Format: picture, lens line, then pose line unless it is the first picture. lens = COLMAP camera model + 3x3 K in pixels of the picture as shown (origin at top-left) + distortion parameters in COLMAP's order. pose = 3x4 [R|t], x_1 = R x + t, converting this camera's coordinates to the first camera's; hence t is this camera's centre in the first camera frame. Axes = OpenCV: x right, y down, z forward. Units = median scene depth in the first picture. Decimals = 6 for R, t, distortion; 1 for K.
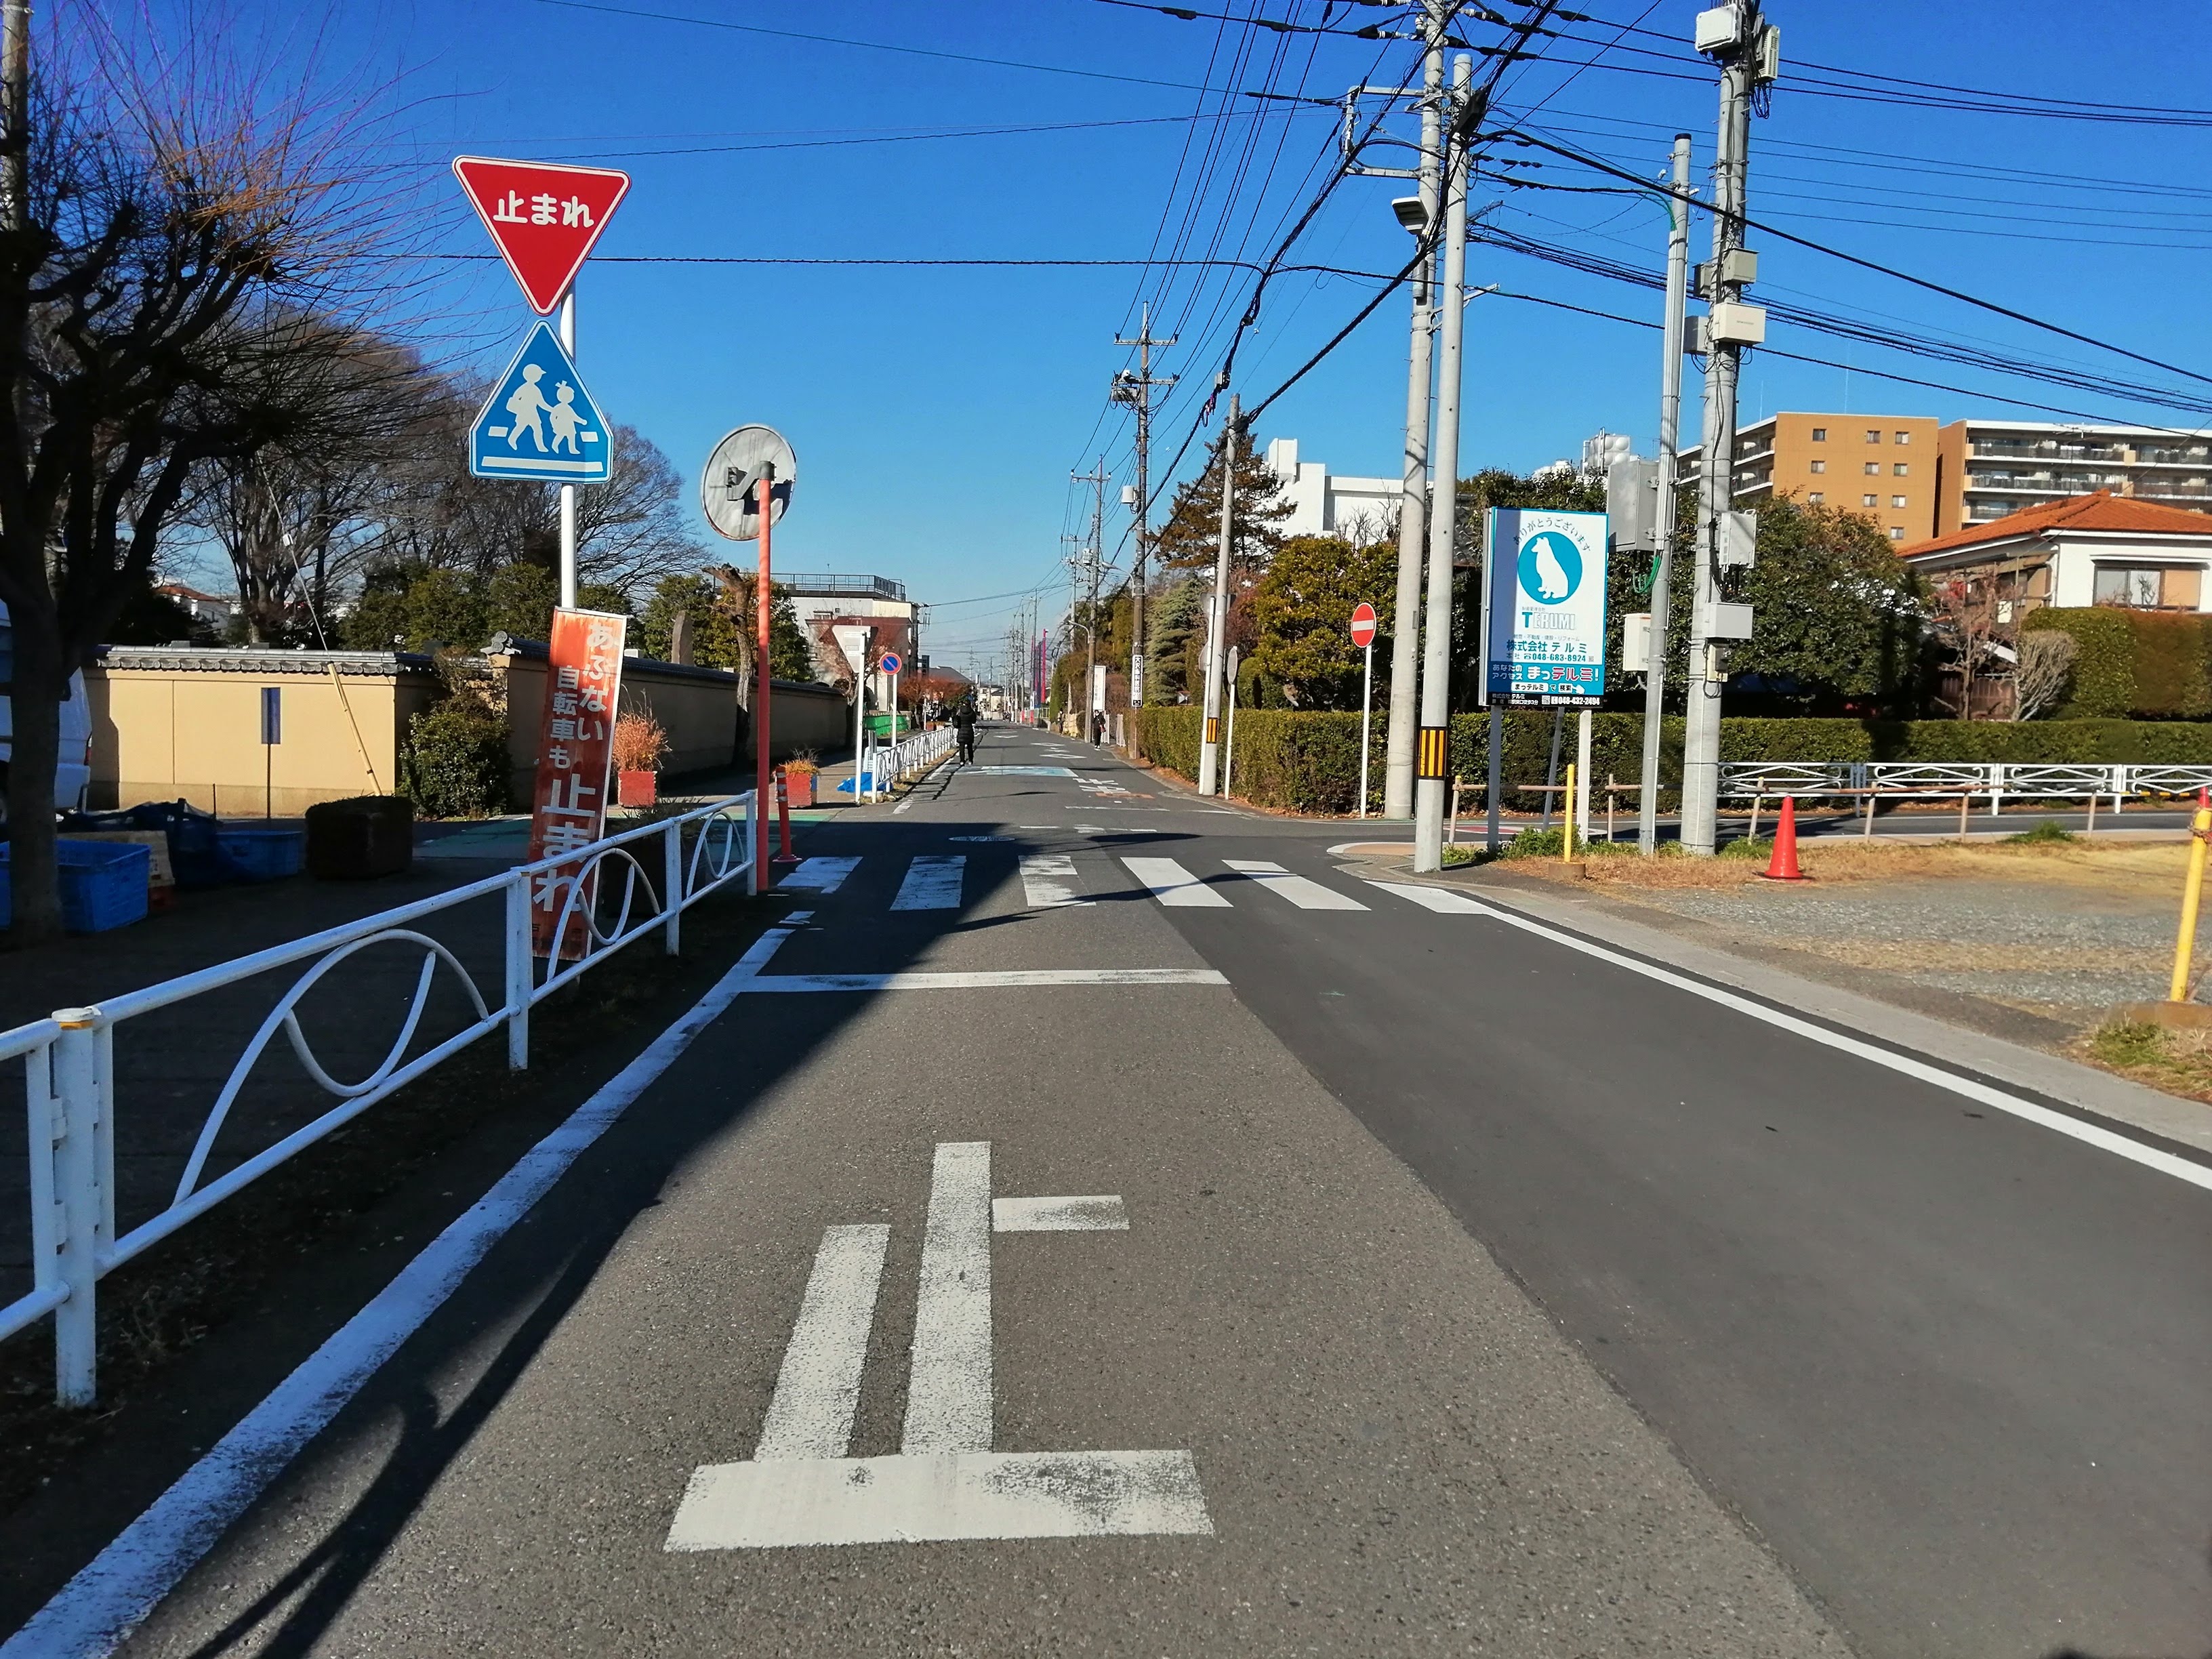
lens RADIAL K [[1677.7, 0, 1106.0], [0, 1677.7, 829.5], [0, 0, 1]] dist [0.002800, 0.000215]
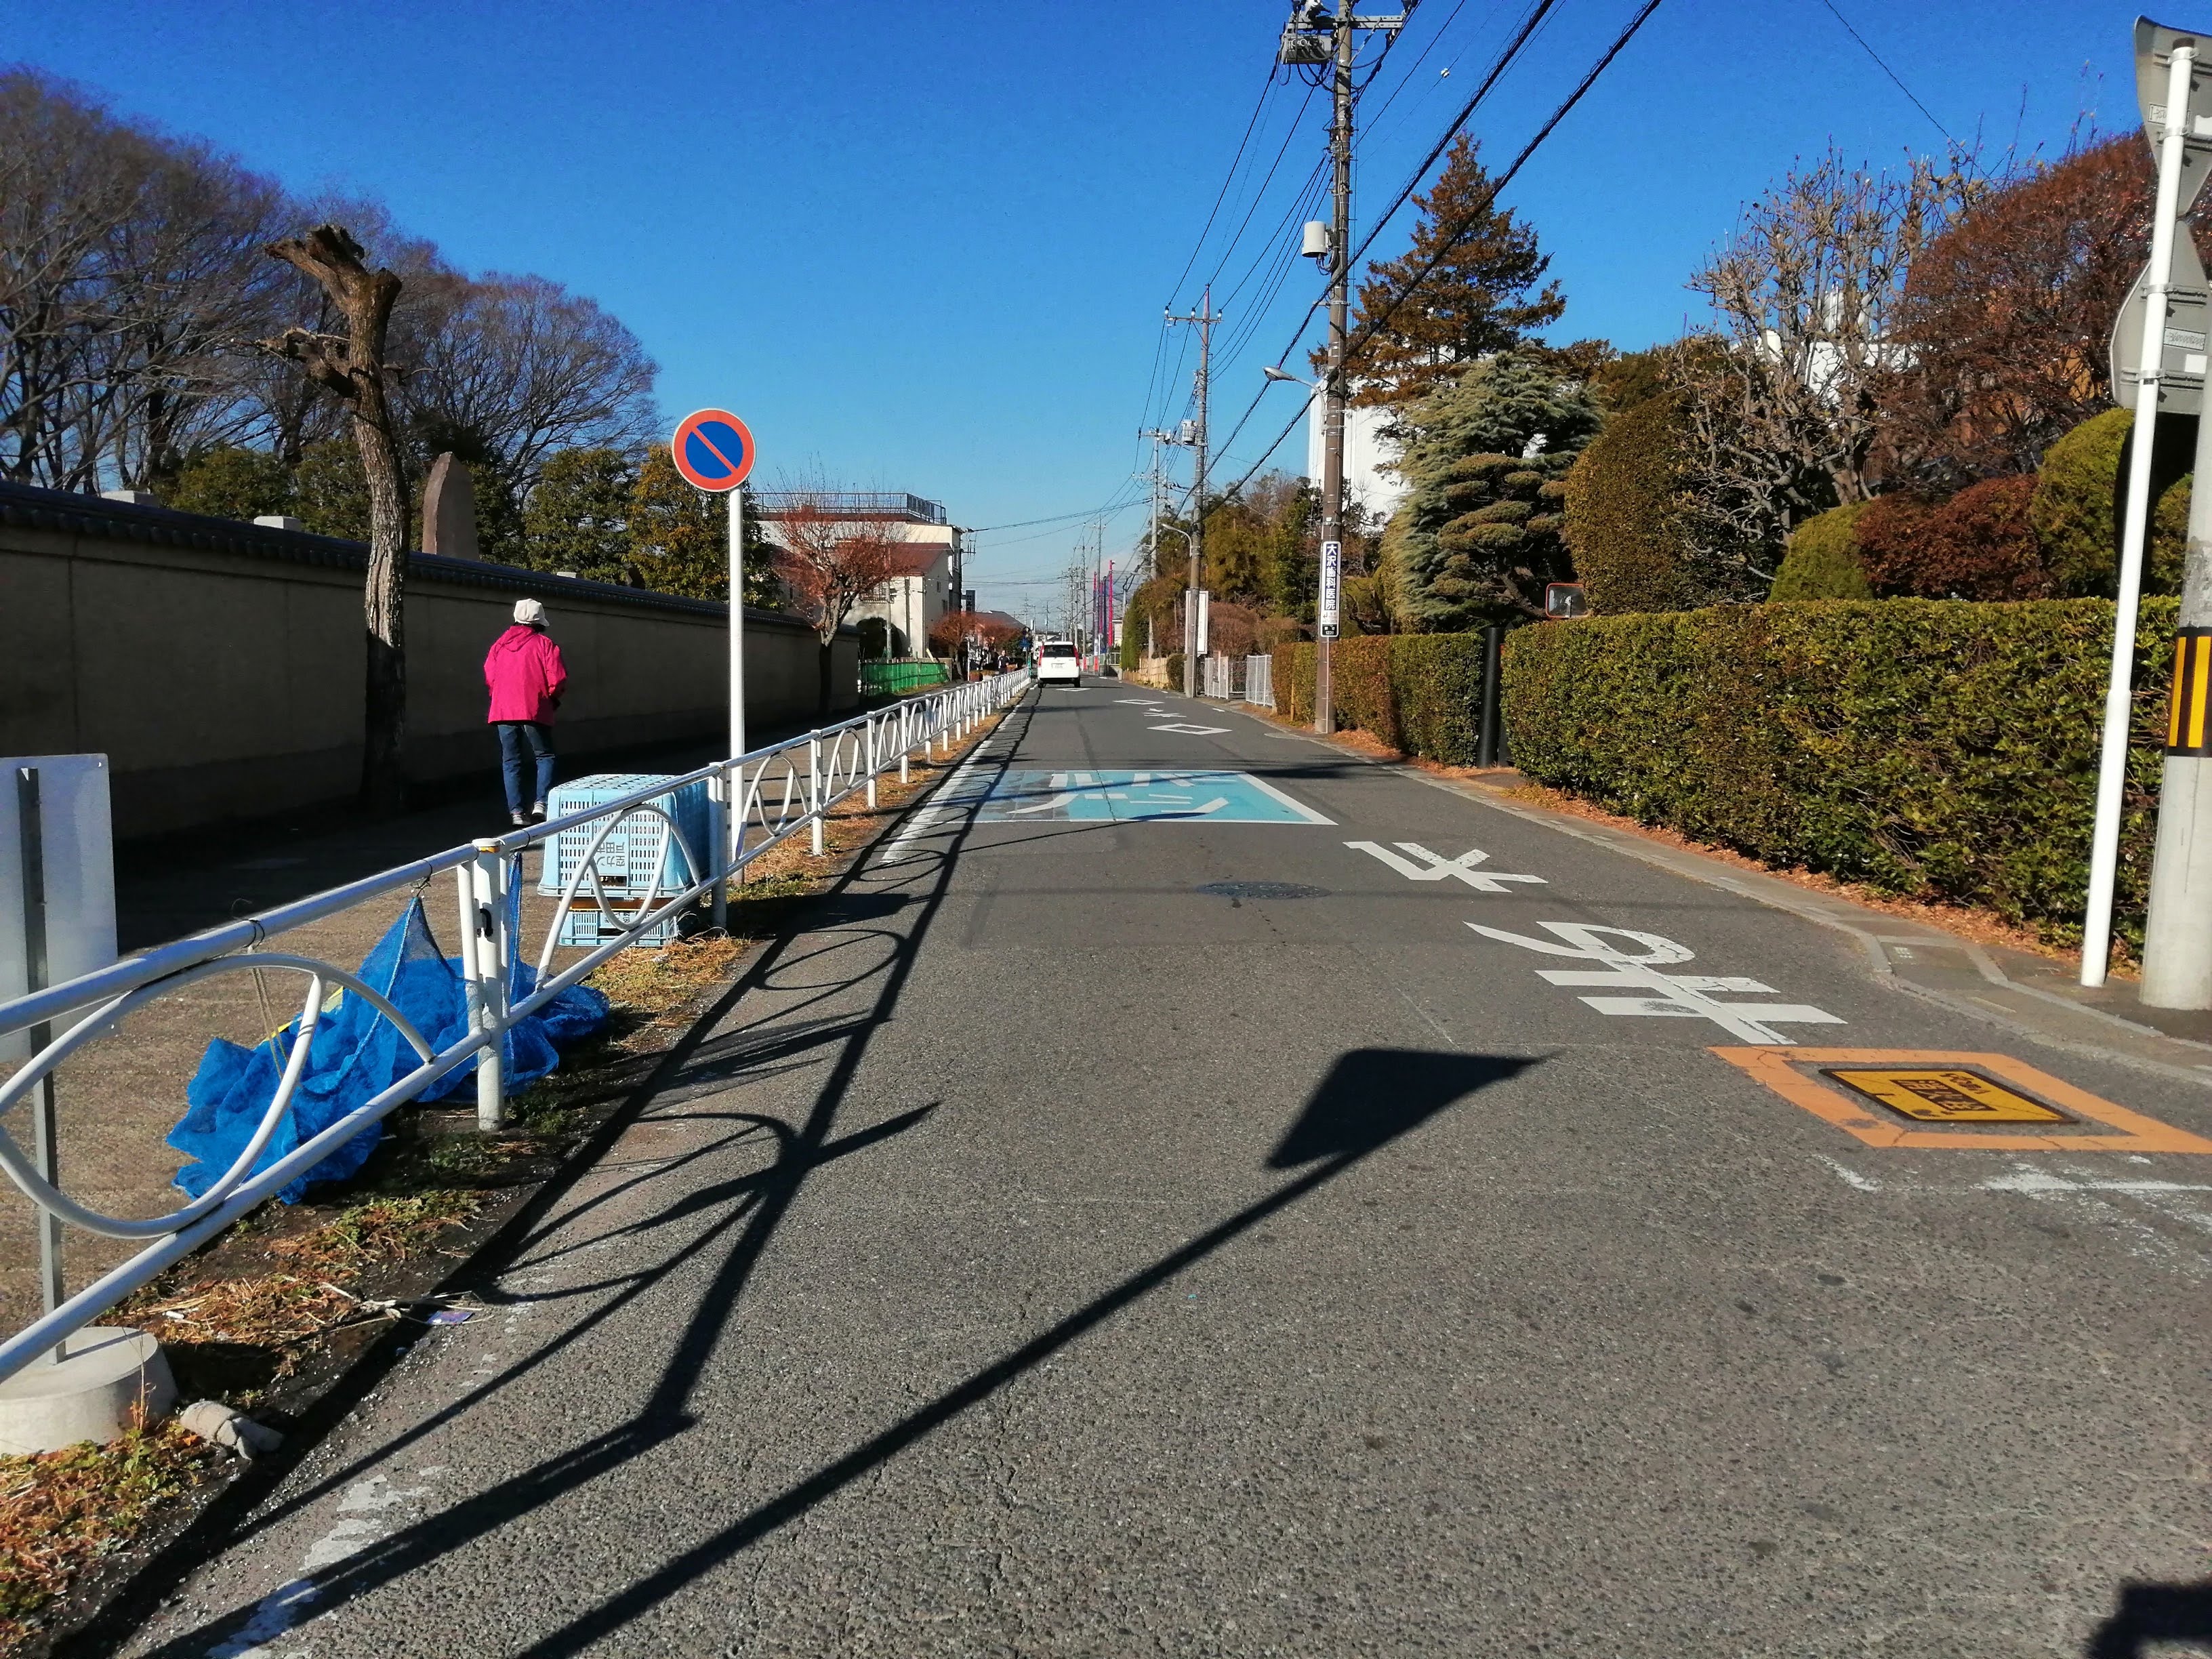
lens RADIAL K [[1667.8, 0, 1106.0], [0, 1667.8, 829.5], [0, 0, 1]] dist [-0.007172, -0.001266]
pose [[0.999408, -0.007732, -0.033524, -0.017515], [0.008798, 0.999456, 0.031790, -0.014094], [0.033260, -0.032066, 0.998932, 0.219022]]
